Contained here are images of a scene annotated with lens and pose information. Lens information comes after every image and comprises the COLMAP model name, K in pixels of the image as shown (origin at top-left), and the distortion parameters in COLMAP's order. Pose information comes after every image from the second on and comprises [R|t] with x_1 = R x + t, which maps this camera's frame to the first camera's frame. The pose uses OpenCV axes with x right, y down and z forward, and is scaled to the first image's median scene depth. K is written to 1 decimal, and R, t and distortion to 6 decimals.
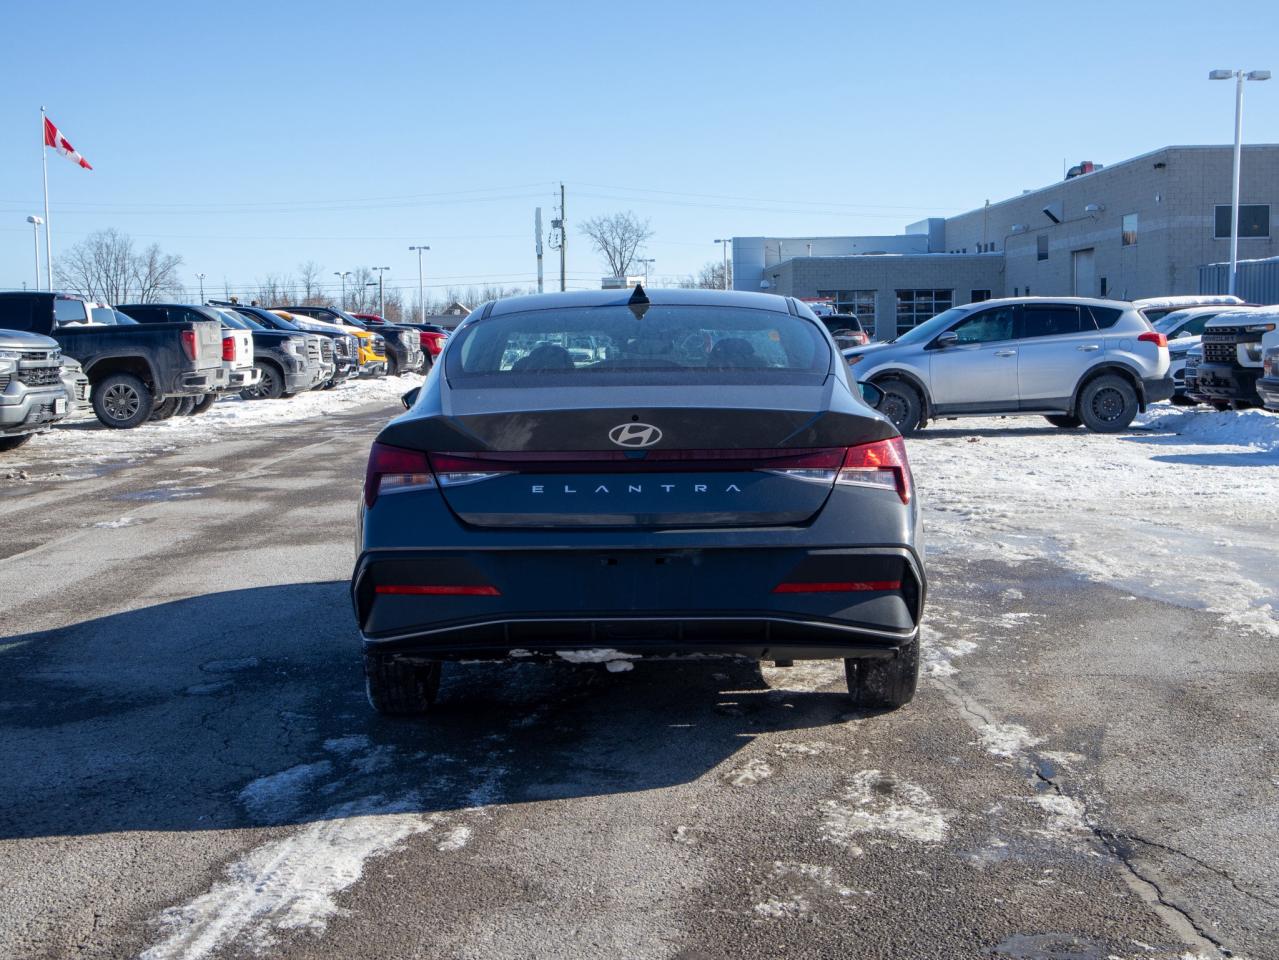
lens RADIAL K [[1932.8, 0, 636.9], [0, 1932.8, 484.9], [0, 0, 1]] dist [0.056746, 0.000000]
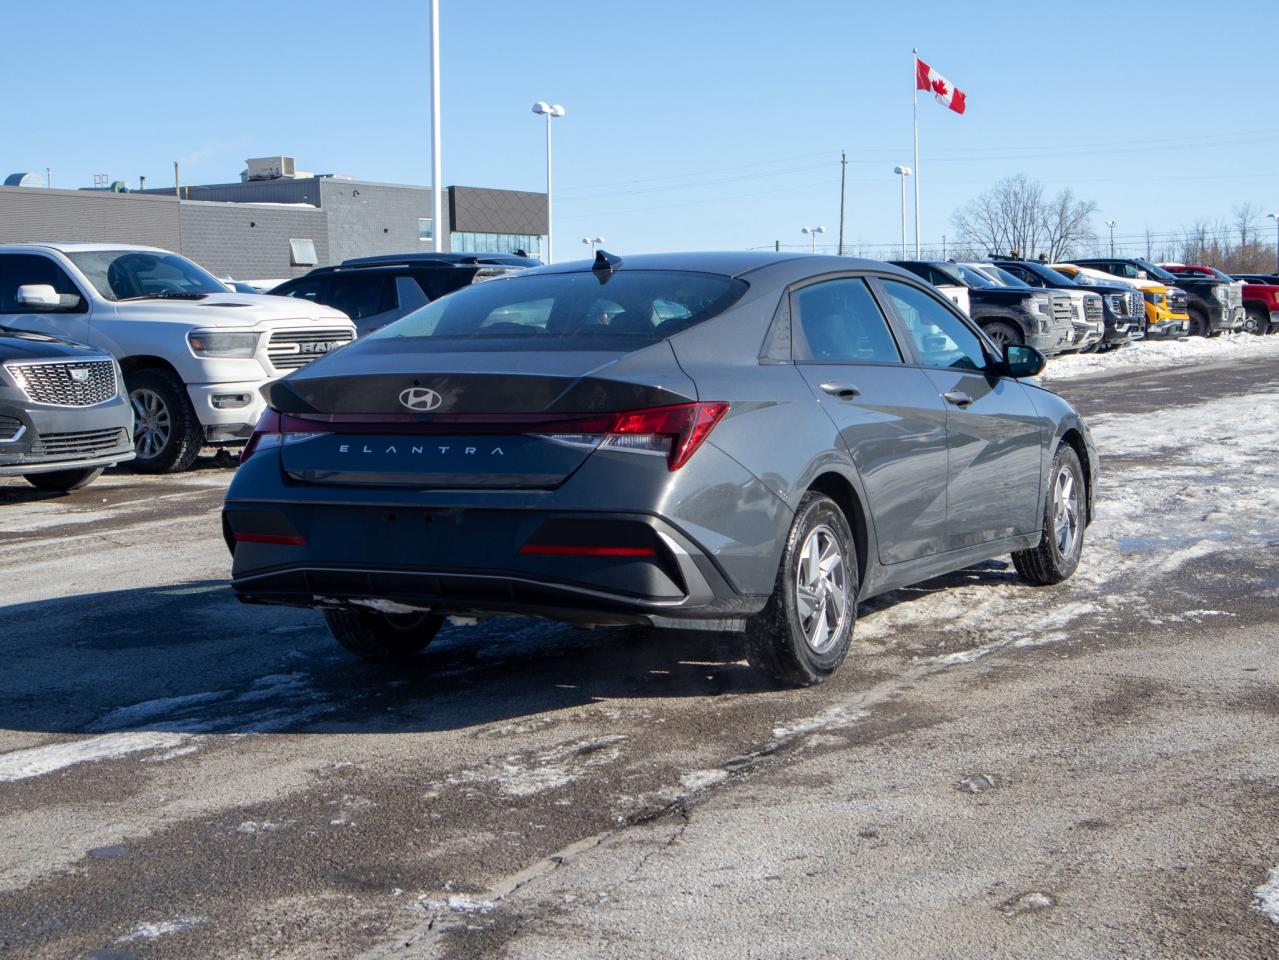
lens RADIAL K [[2221.6, 0, 640.7], [0, 2221.6, 493.6], [0, 0, 1]] dist [0.037163, 0.000000]
pose [[0.885486, 0.028149, -0.463813, 0.116937], [-0.021367, 0.999574, 0.019872, -0.000162], [0.464175, -0.007686, 0.885710, -0.003400]]
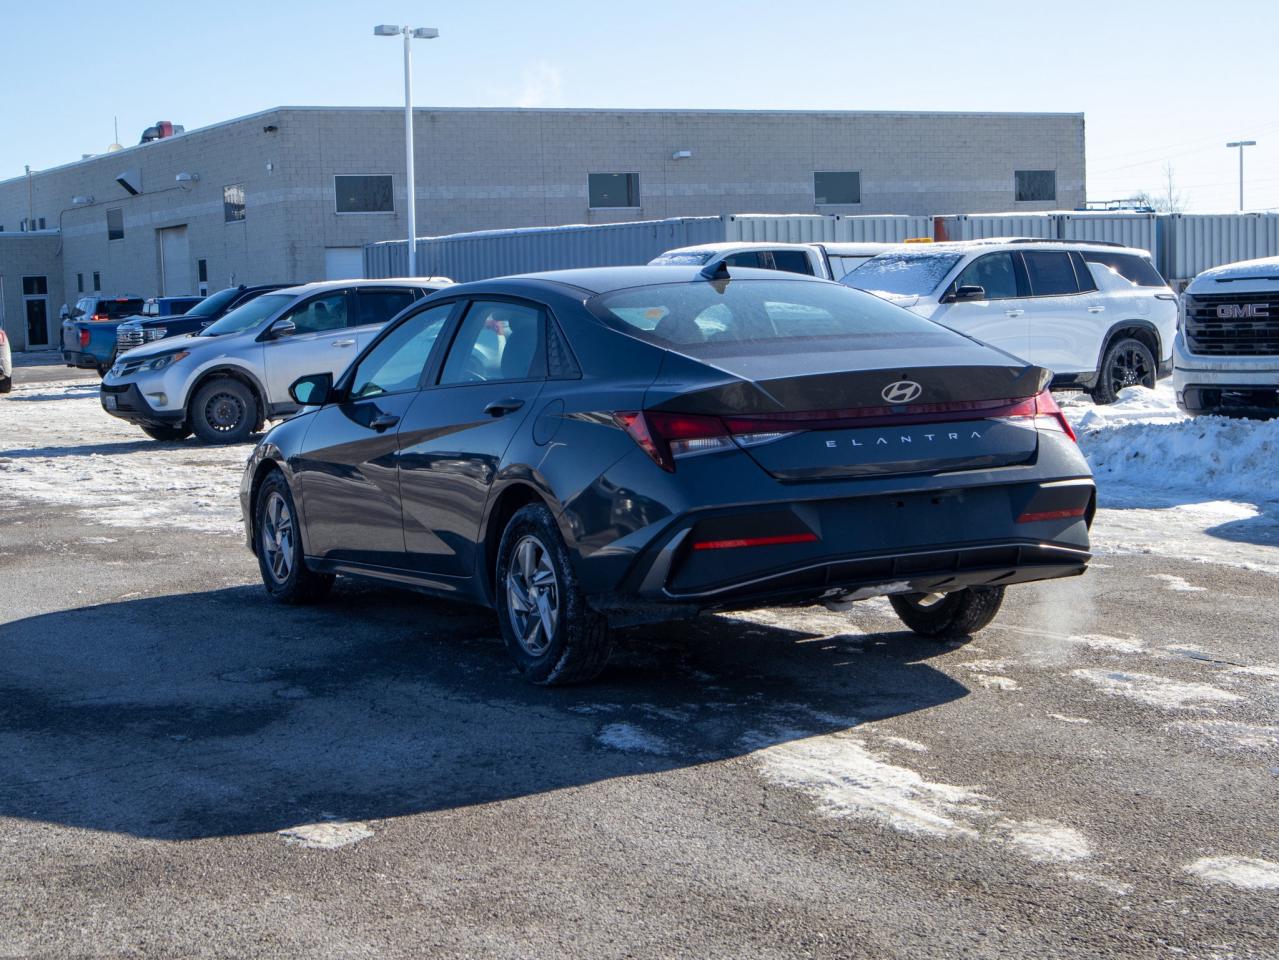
lens RADIAL K [[2453.1, 0, 640.8], [0, 2453.1, 476.6], [0, 0, 1]] dist [-0.000305, 0.000000]
pose [[0.877452, -0.054608, 0.476546, -0.143325], [0.063614, 0.997971, -0.002772, 0.003117], [-0.475428, 0.032747, 0.879145, -0.032711]]
